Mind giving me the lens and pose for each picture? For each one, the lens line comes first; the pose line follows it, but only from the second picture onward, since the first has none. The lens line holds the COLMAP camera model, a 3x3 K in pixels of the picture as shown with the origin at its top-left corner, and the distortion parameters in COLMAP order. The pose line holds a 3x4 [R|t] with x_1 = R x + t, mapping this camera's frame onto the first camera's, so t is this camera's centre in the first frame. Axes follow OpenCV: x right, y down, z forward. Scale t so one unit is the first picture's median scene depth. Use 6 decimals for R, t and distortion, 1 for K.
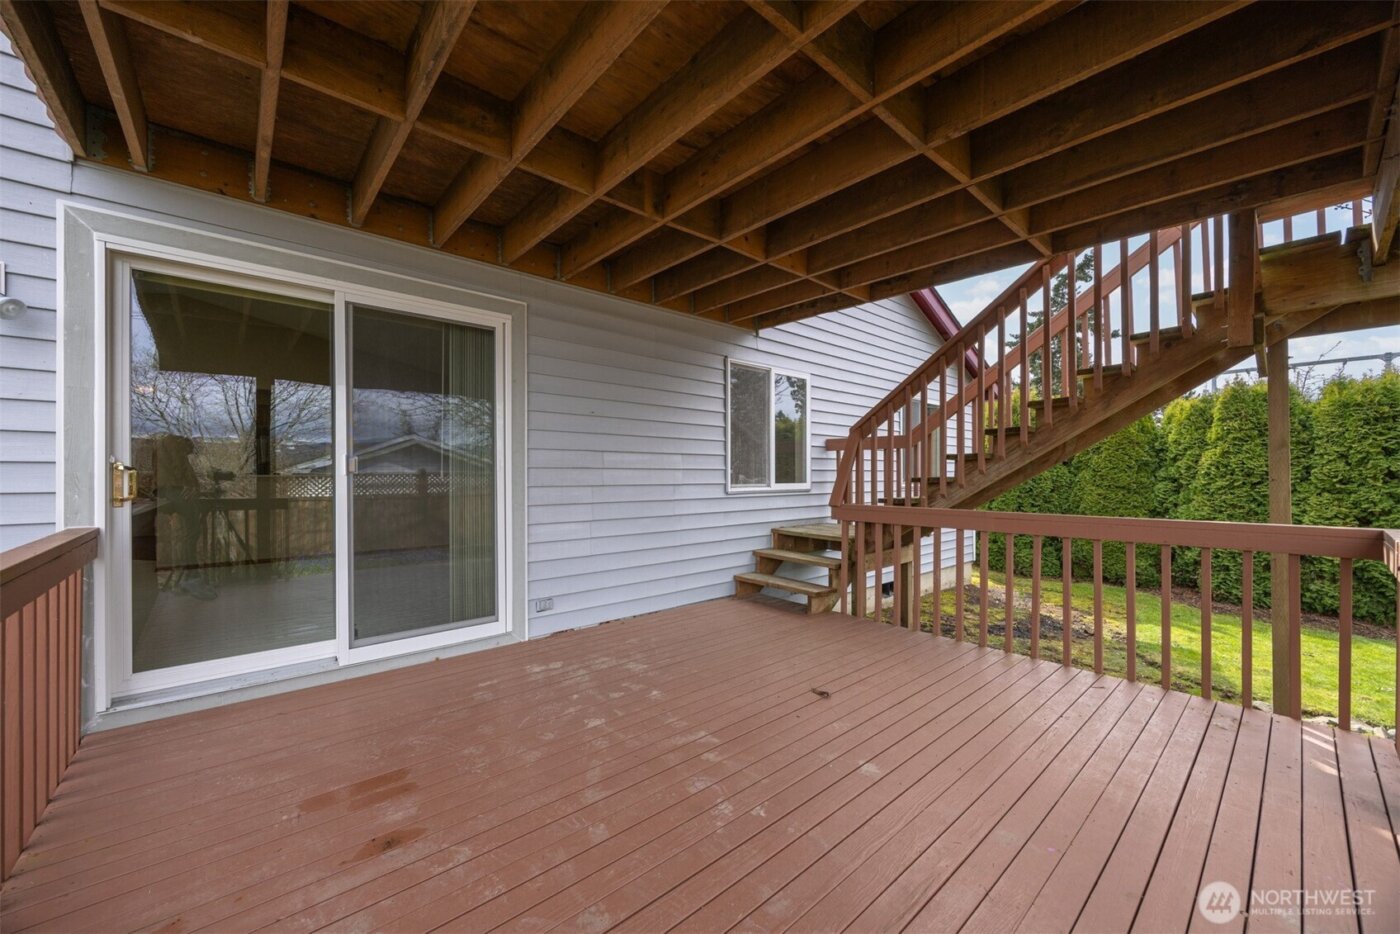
lens RADIAL K [[533.7, 0, 702.0], [0, 533.7, 471.3], [0, 0, 1]] dist [-0.001800, -0.000038]
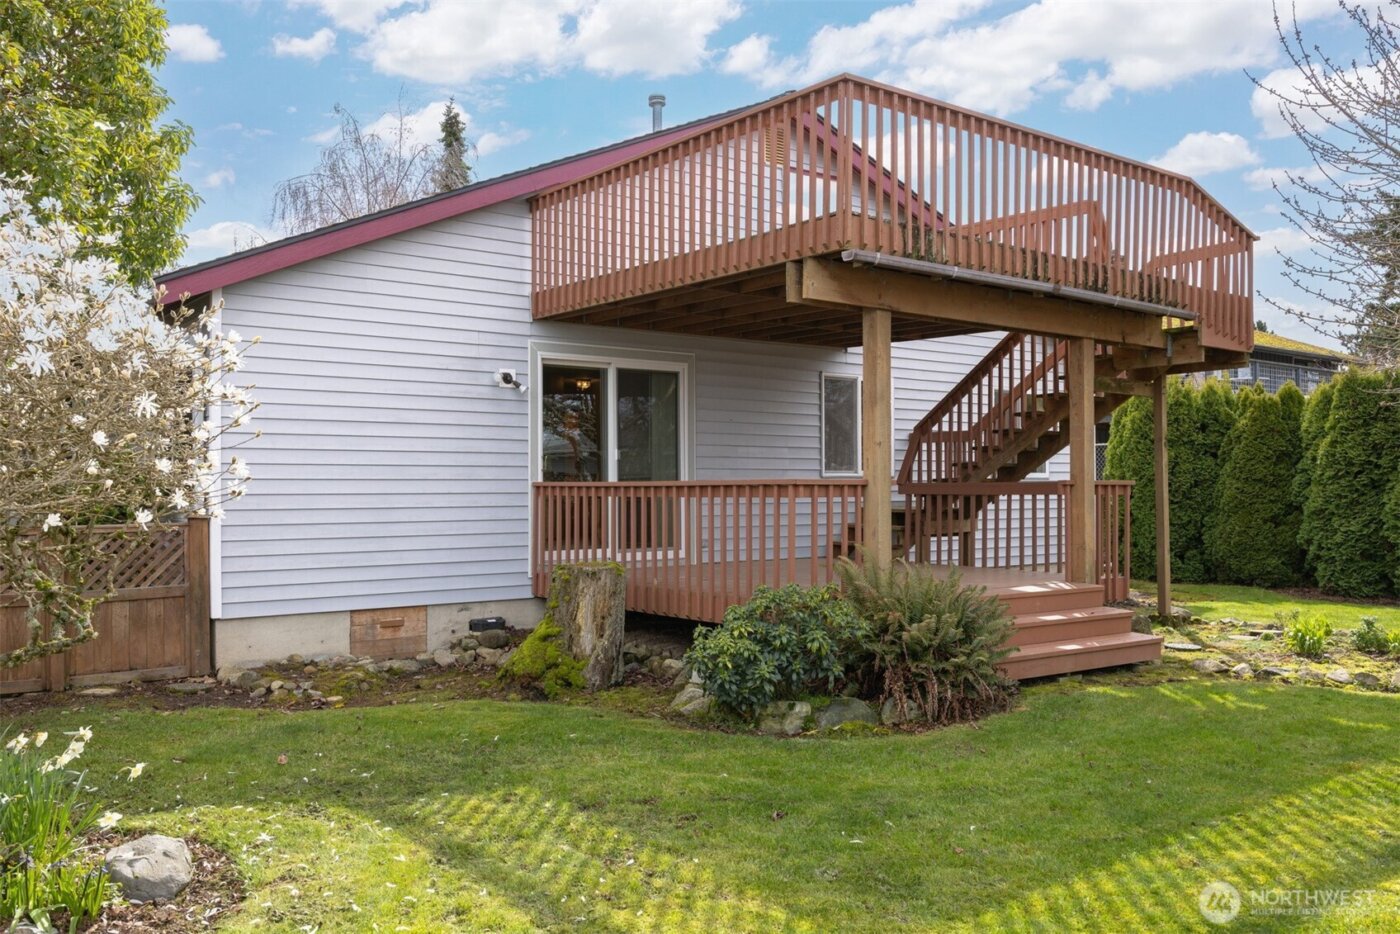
lens RADIAL K [[1162.2, 0, 697.1], [0, 1162.2, 486.0], [0, 0, 1]] dist [0.004708, -0.002478]
pose [[0.997398, -0.002294, -0.072055, -0.057704], [0.002718, 0.999980, 0.005793, 0.049953], [0.072041, -0.005974, 0.997384, -2.032215]]
